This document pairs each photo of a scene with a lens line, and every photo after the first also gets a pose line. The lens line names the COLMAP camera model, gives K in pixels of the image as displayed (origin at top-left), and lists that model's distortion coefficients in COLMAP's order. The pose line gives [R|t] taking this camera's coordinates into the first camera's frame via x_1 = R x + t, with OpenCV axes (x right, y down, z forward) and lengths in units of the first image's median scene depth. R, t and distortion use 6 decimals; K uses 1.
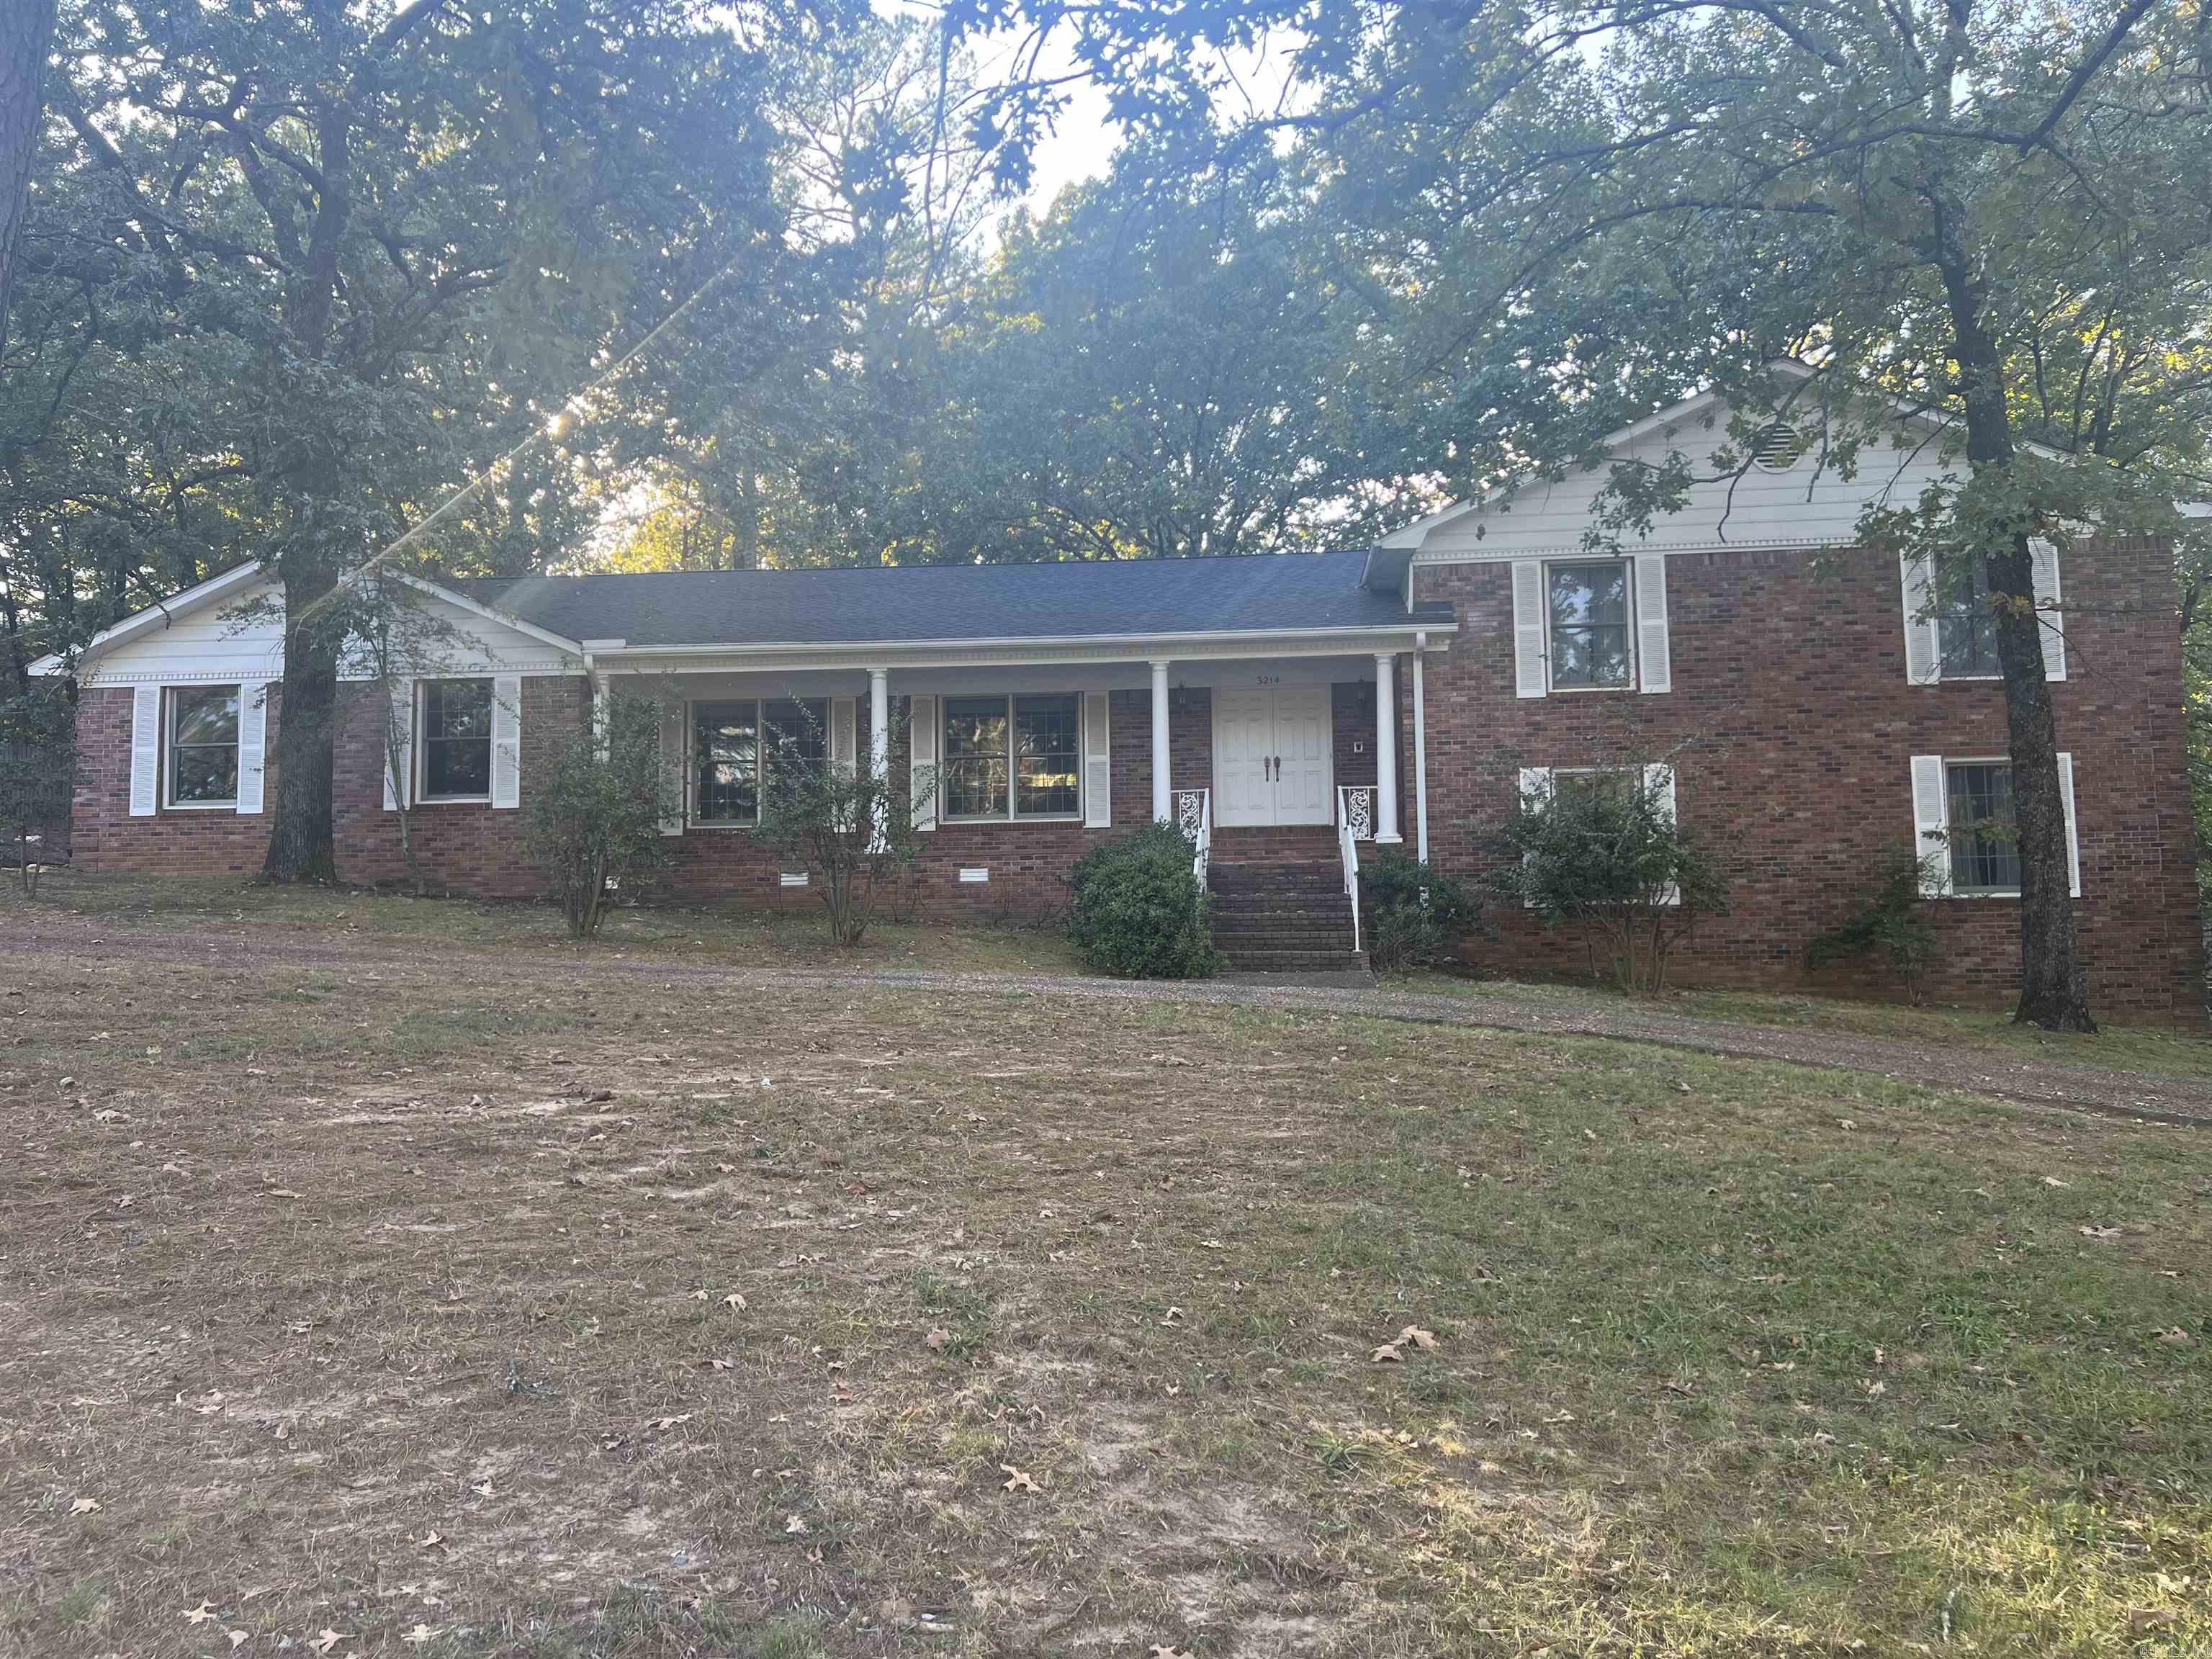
lens RADIAL K [[1634.9, 0, 1106.0], [0, 1634.9, 829.5], [0, 0, 1]] dist [0.117136, -0.222356]
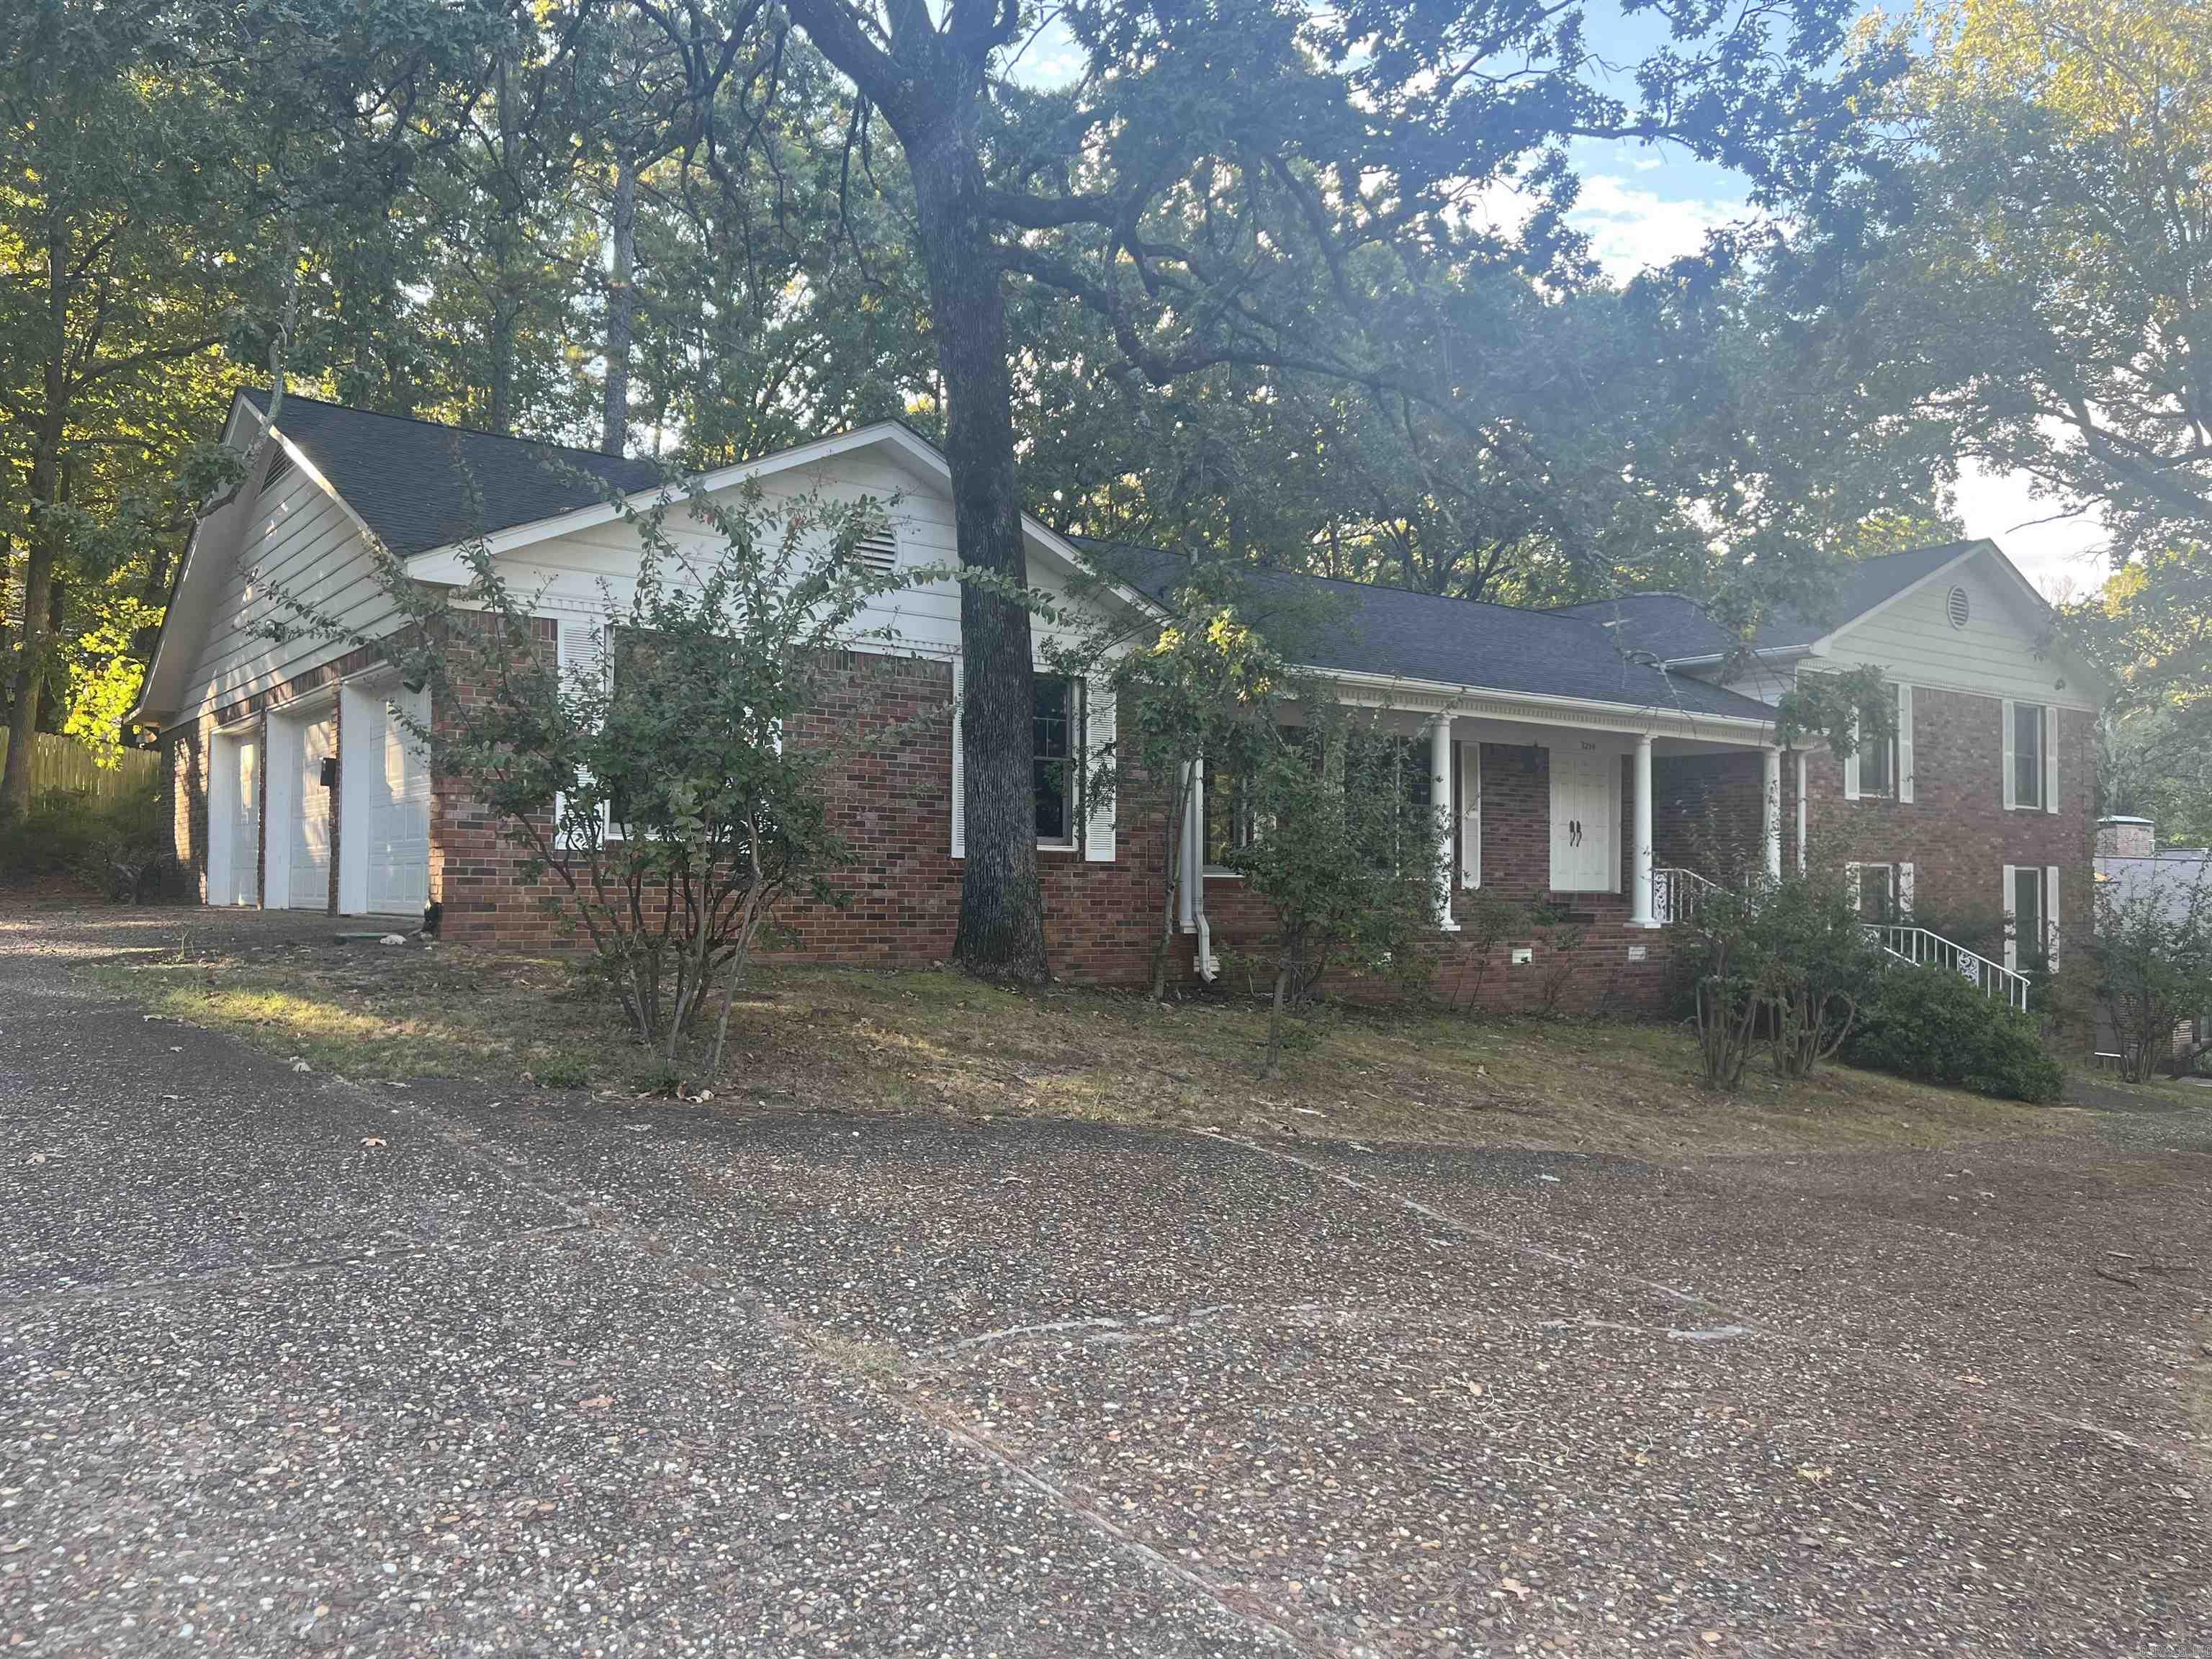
lens RADIAL K [[1648.0, 0, 1103.6], [0, 1648.0, 846.3], [0, 0, 1]] dist [0.052249, -0.062509]
pose [[0.742931, 0.036030, 0.668398, -0.880513], [-0.080703, 0.996088, 0.036009, -0.047459], [-0.664486, -0.080694, 0.742932, 0.488523]]
